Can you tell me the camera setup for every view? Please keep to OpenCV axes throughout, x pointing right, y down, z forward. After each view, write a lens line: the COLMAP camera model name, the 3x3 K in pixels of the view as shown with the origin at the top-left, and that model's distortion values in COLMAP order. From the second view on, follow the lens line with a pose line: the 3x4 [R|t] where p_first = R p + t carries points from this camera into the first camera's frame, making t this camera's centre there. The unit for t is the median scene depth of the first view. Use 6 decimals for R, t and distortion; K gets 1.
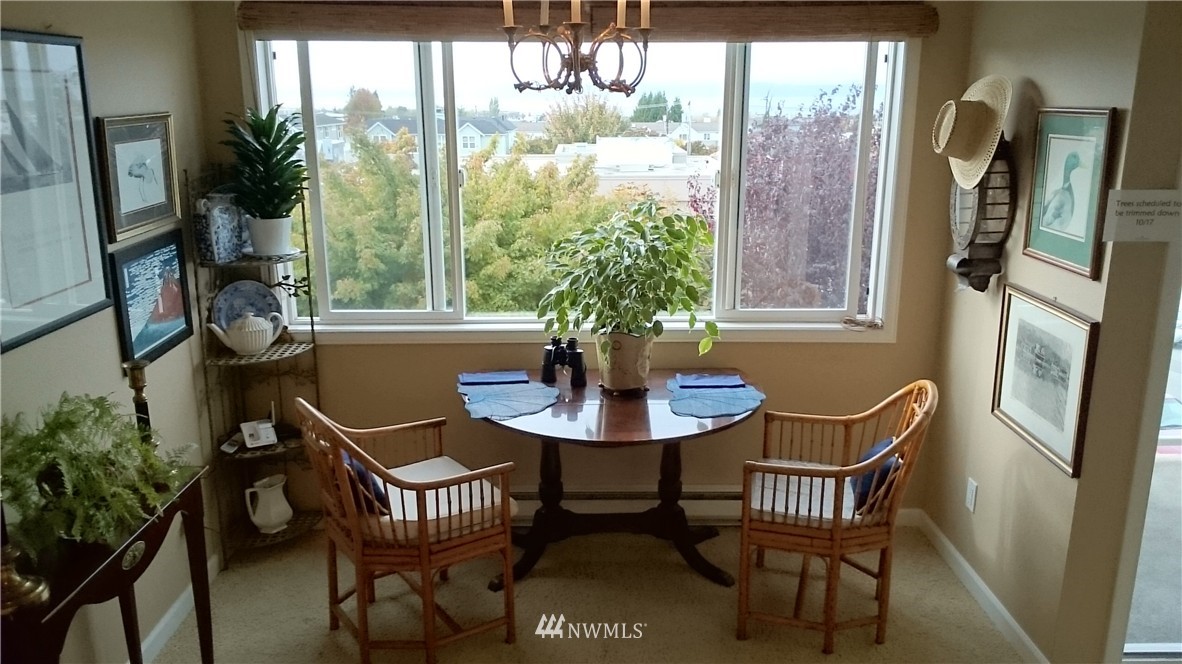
lens RADIAL K [[917.3, 0, 593.6], [0, 917.3, 335.1], [0, 0, 1]] dist [0.003792, -0.006196]
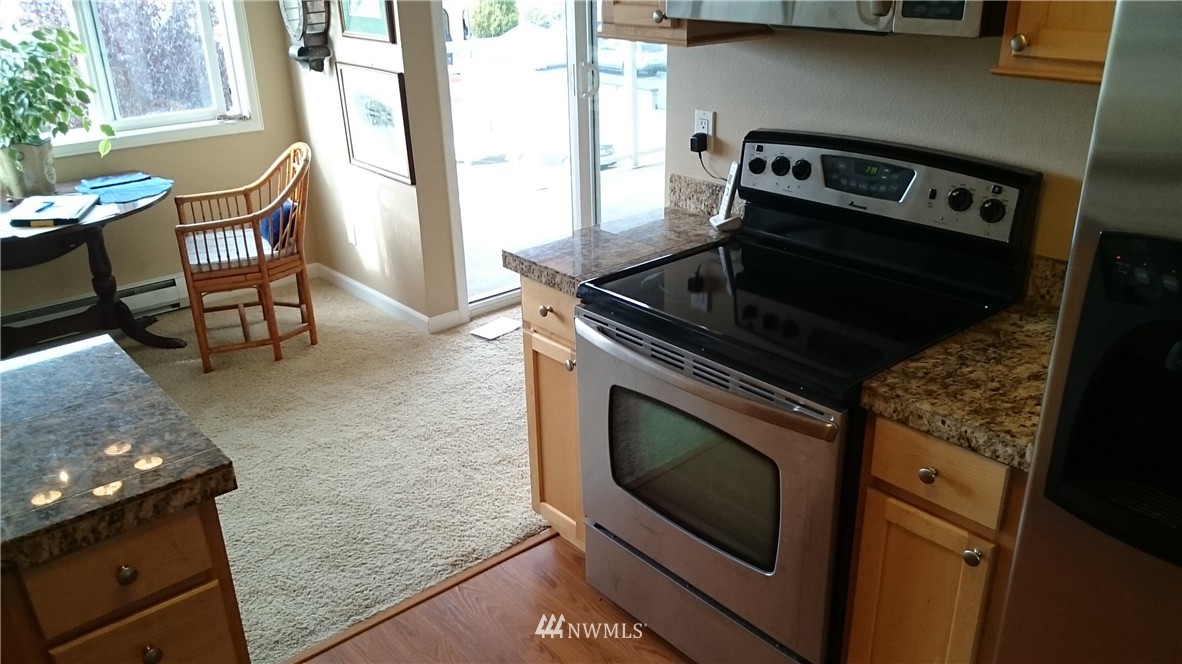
lens RADIAL K [[917.3, 0, 594.5], [0, 917.3, 329.6], [0, 0, 1]] dist [0.003792, -0.006196]
pose [[0.757786, -0.273587, 0.592377, -0.163332], [0.188289, 0.960919, 0.202933, 0.119366], [-0.624746, -0.042242, 0.779685, -0.290901]]
